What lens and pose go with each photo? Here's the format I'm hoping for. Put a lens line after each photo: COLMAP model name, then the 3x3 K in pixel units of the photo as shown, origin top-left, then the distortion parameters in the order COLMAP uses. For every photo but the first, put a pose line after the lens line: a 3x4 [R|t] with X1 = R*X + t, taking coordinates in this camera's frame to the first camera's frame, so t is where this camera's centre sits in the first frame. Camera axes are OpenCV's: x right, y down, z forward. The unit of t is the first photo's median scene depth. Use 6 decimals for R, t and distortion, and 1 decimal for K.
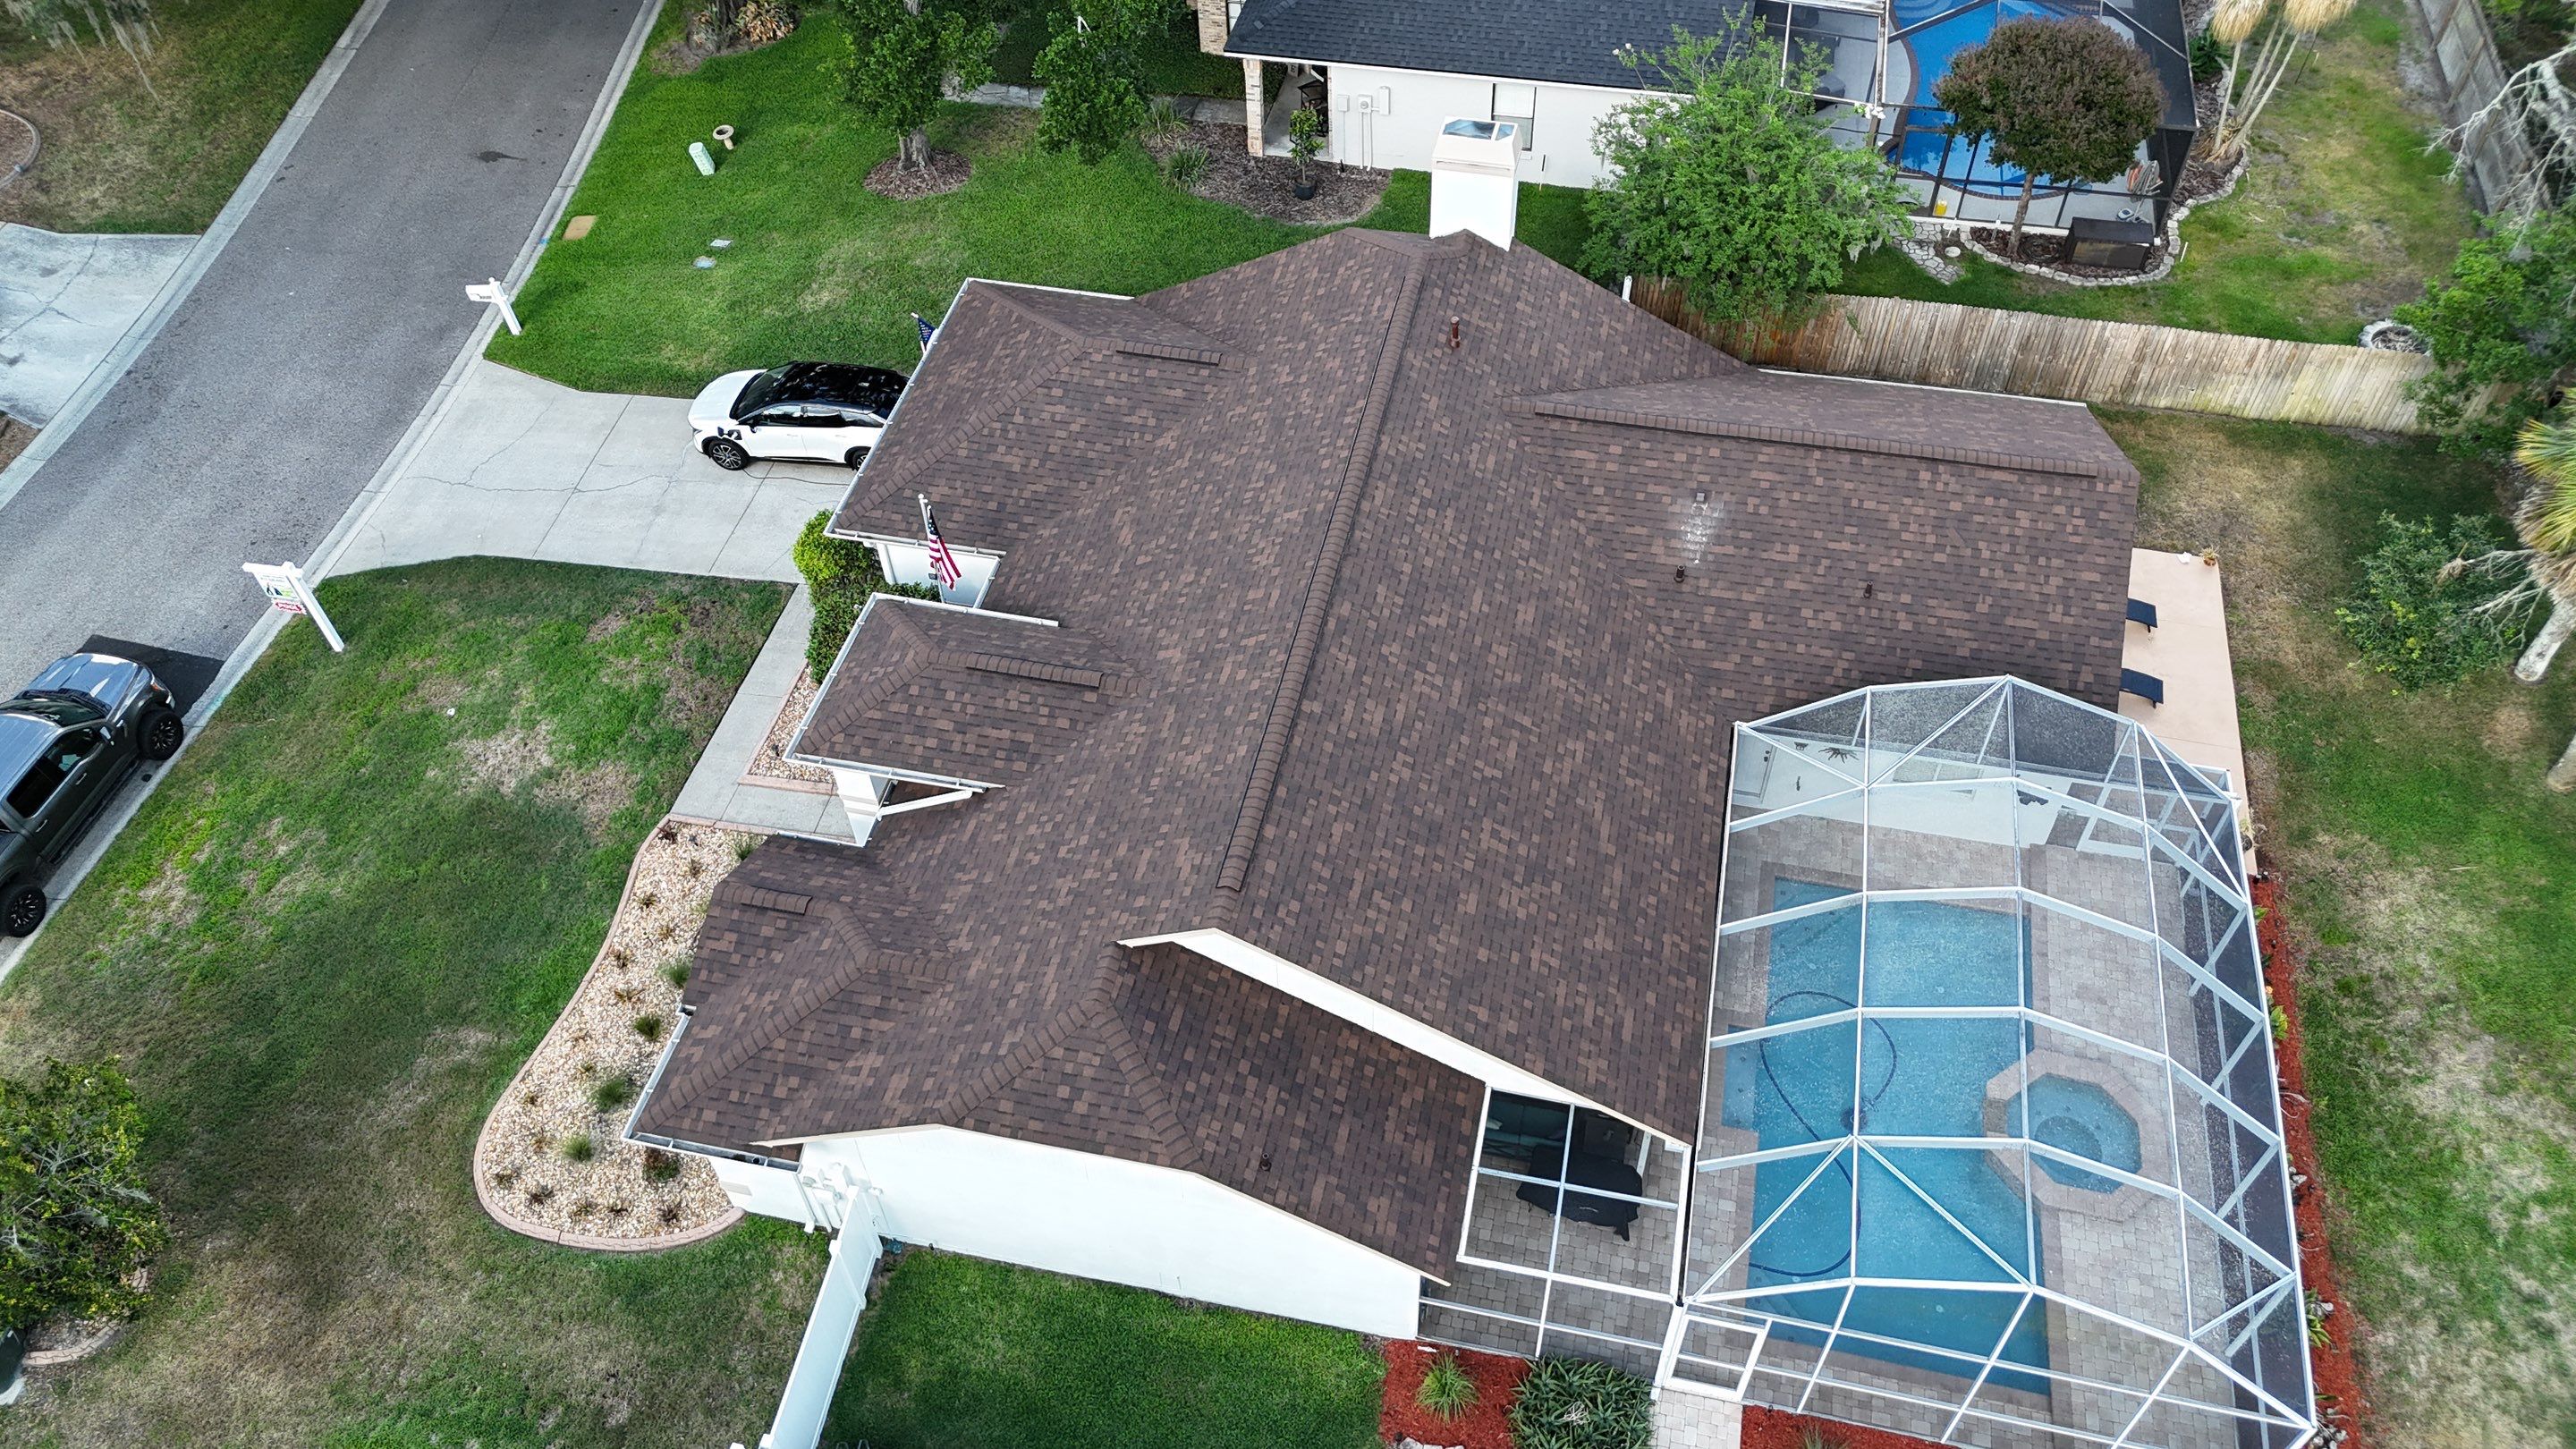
lens RADIAL K [[1894.6, 0, 1302.7], [0, 1894.6, 720.5], [0, 0, 1]] dist [0.068604, -0.060005]
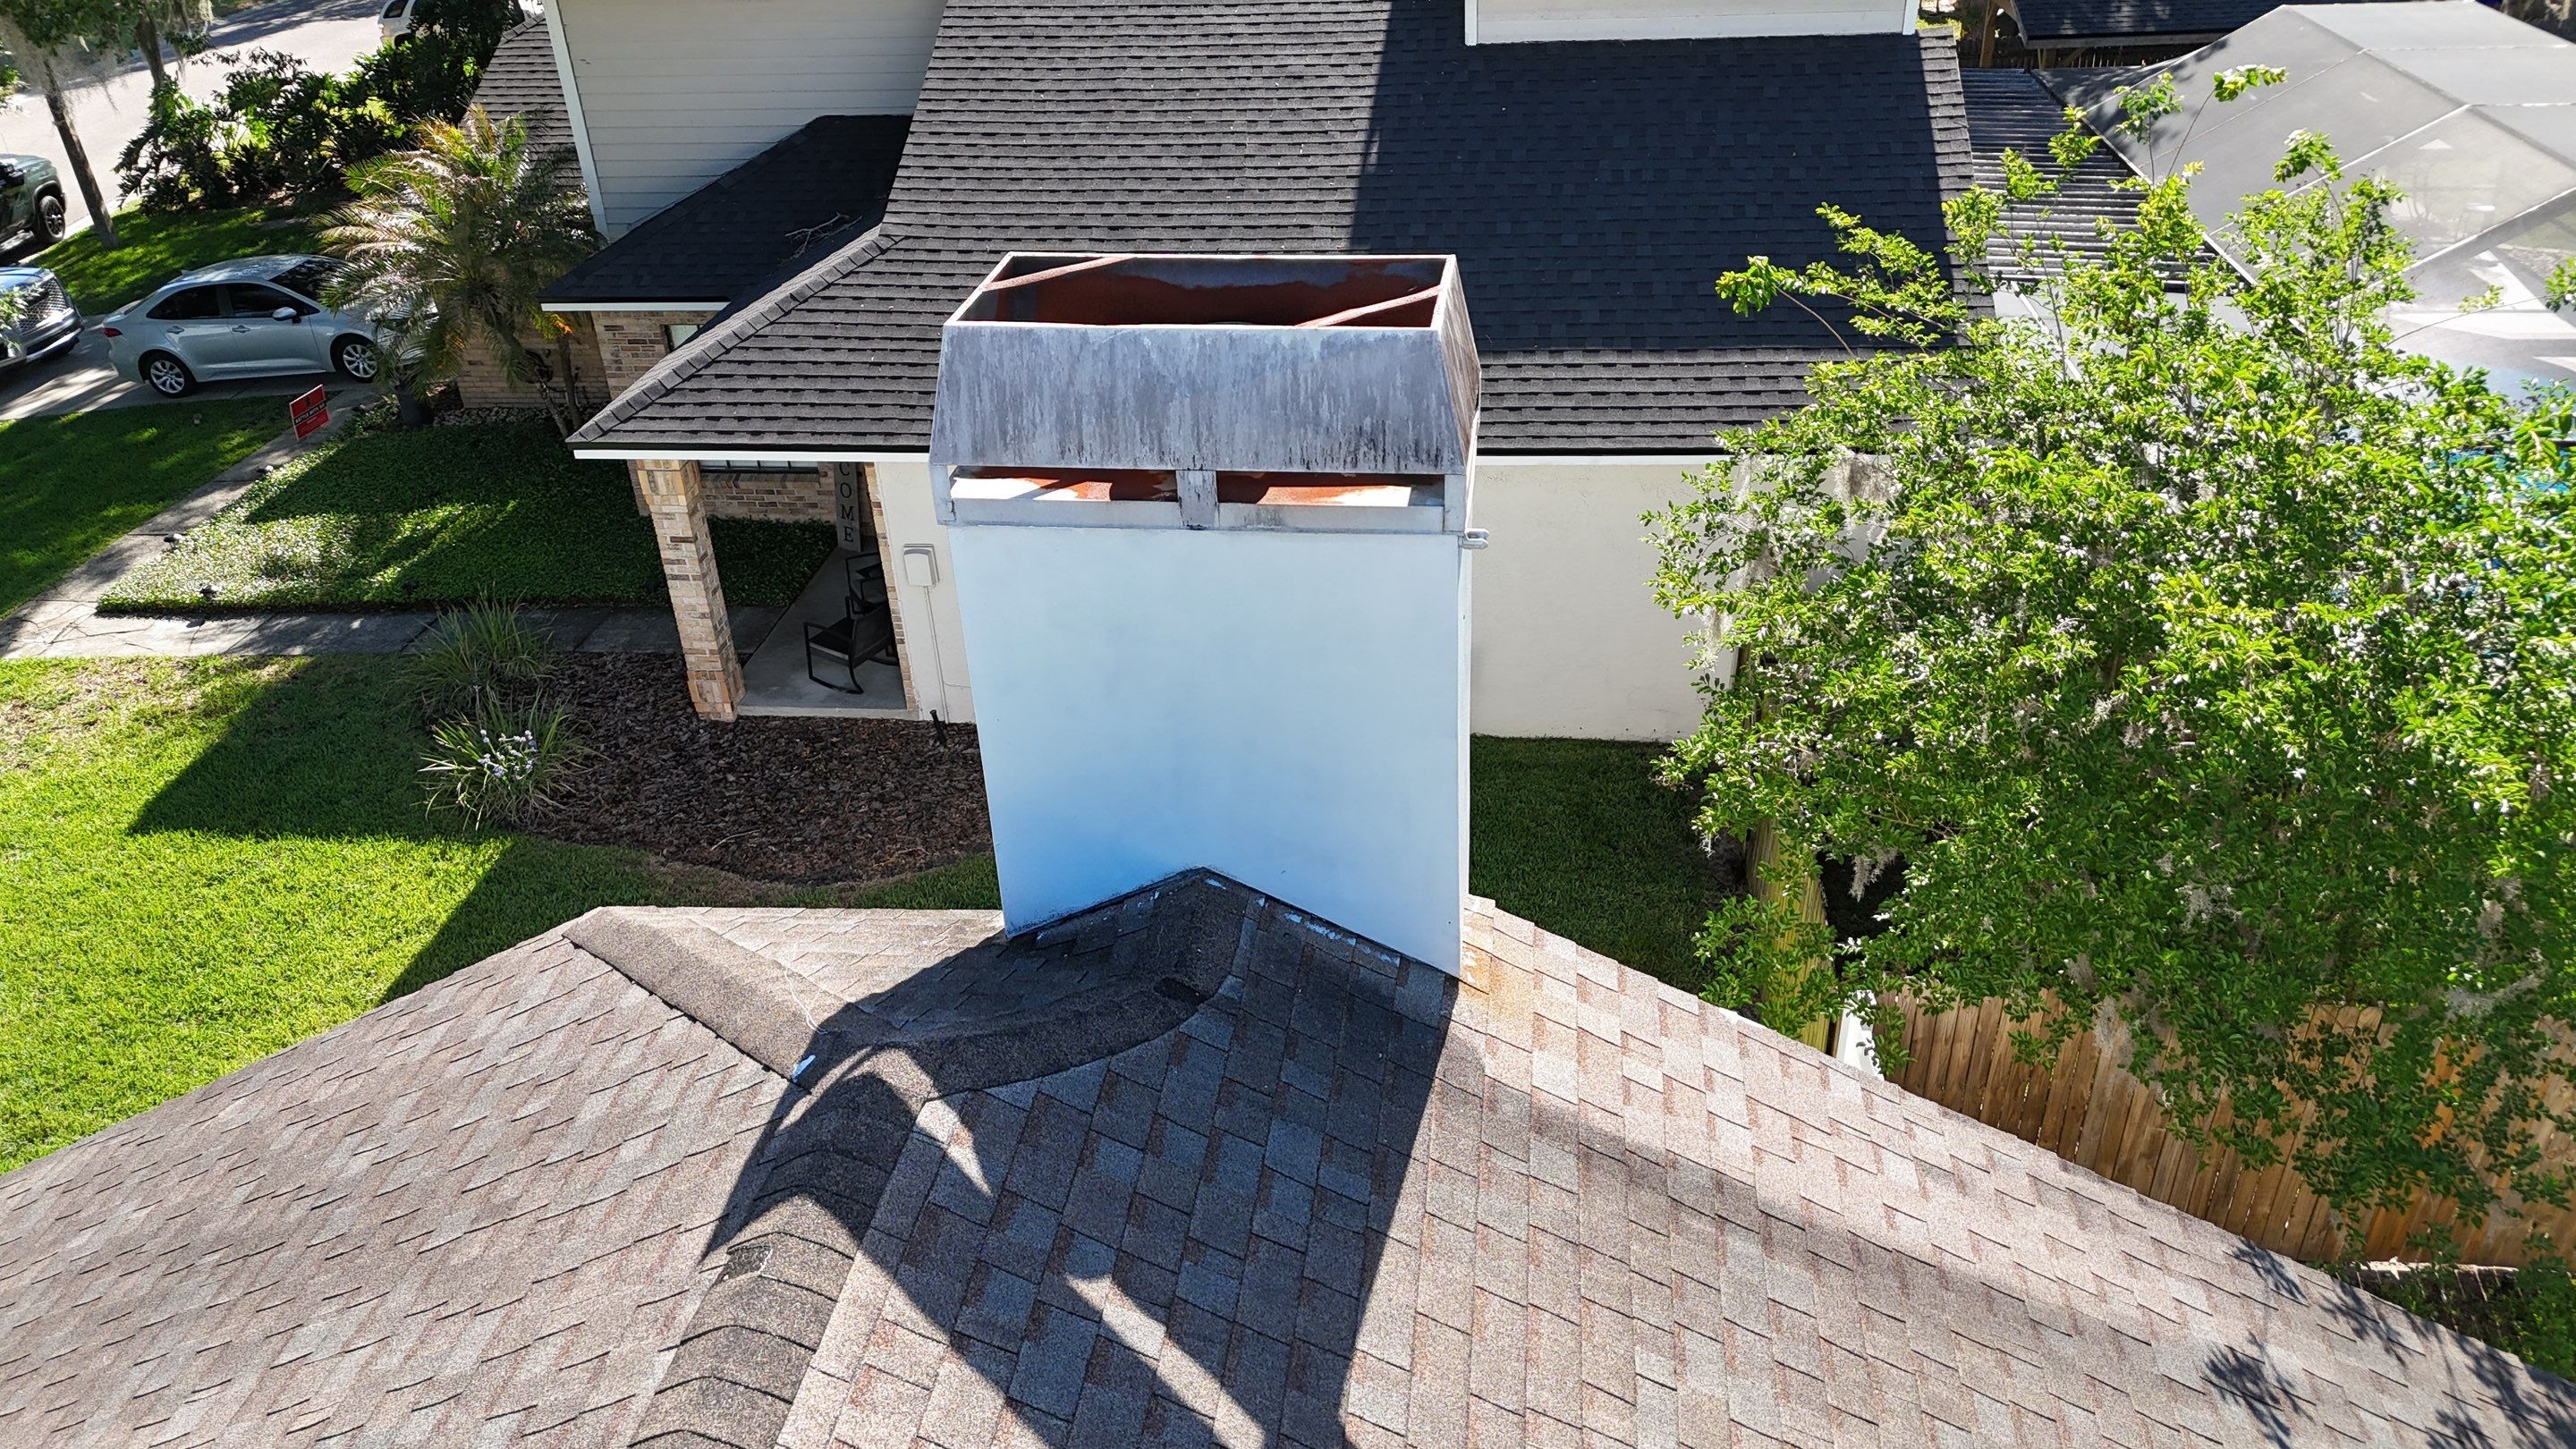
lens RADIAL K [[1885.4, 0, 1303.8], [0, 1885.4, 721.9], [0, 0, 1]] dist [0.115189, -0.199434]
pose [[0.994360, -0.063520, 0.084928, 0.082107], [0.087440, 0.944186, -0.317596, -0.218356], [-0.060014, 0.323231, 0.944415, 0.843546]]
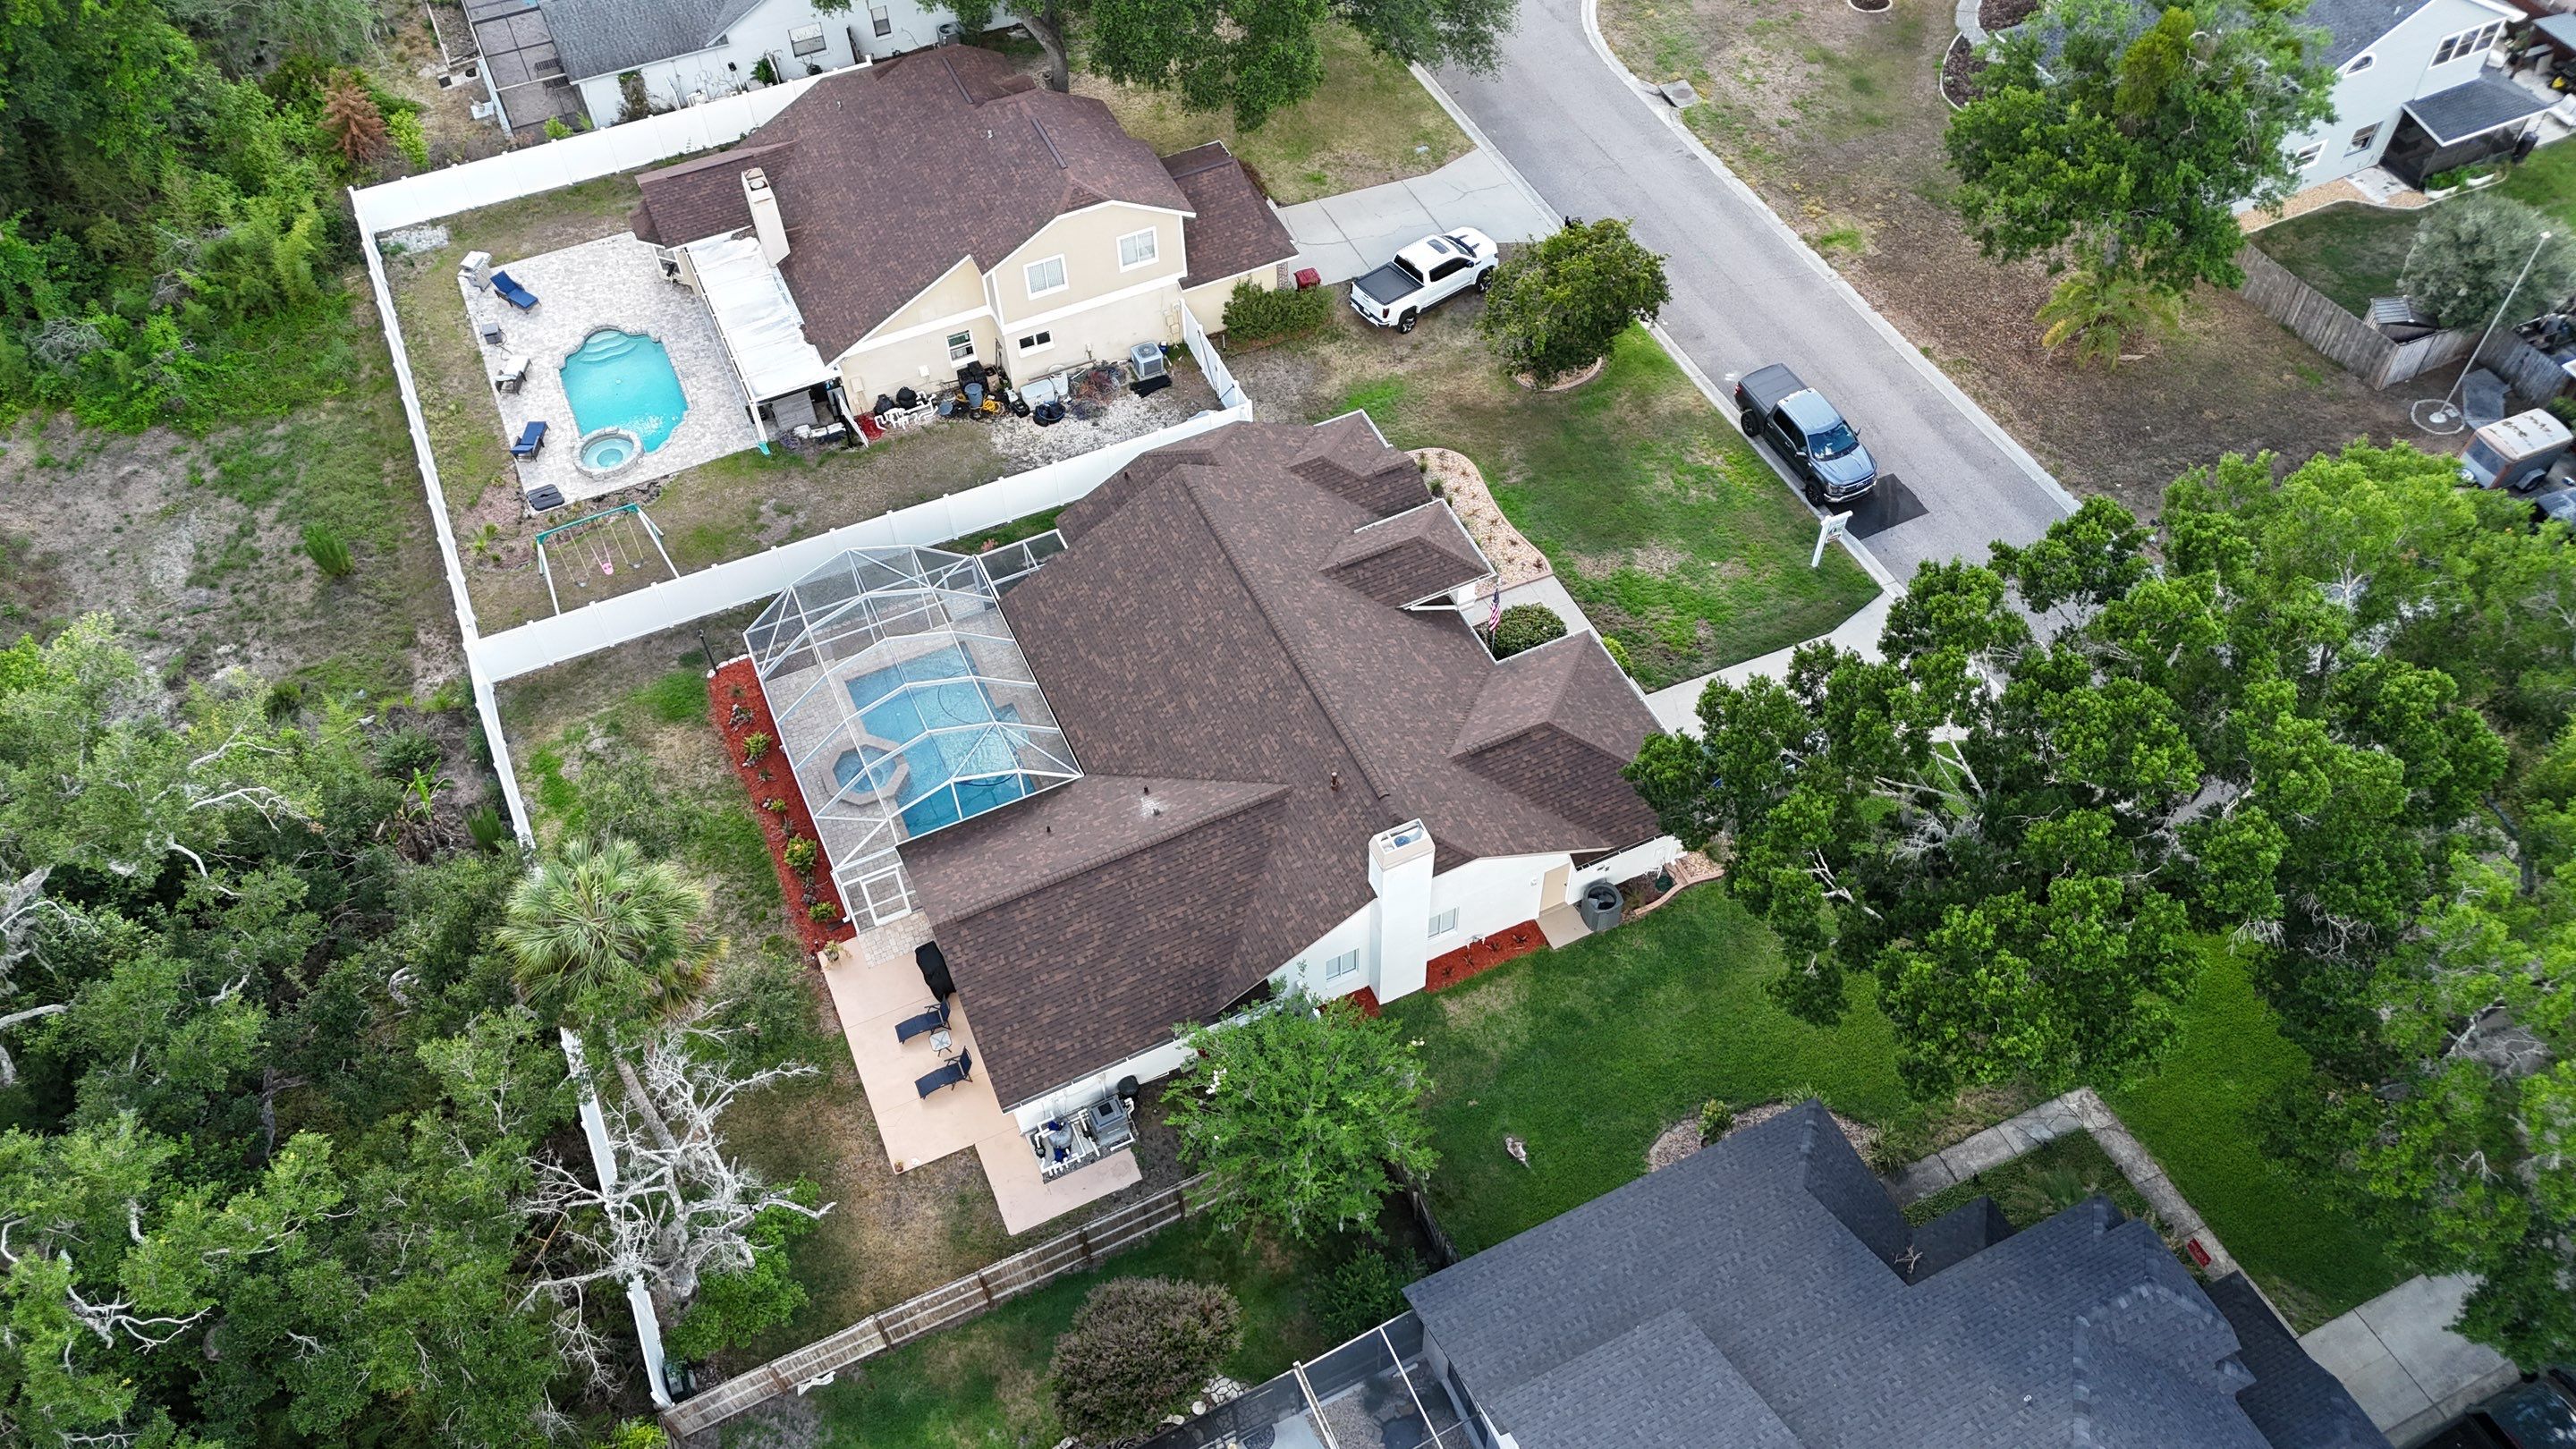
lens RADIAL K [[1885.4, 0, 1303.8], [0, 1885.4, 721.9], [0, 0, 1]] dist [0.115189, -0.199434]
pose [[-0.791127, 0.498666, -0.354189, 0.601321], [-0.434744, -0.051106, 0.899103, -1.524575], [0.430251, 0.865286, 0.257224, 0.516358]]
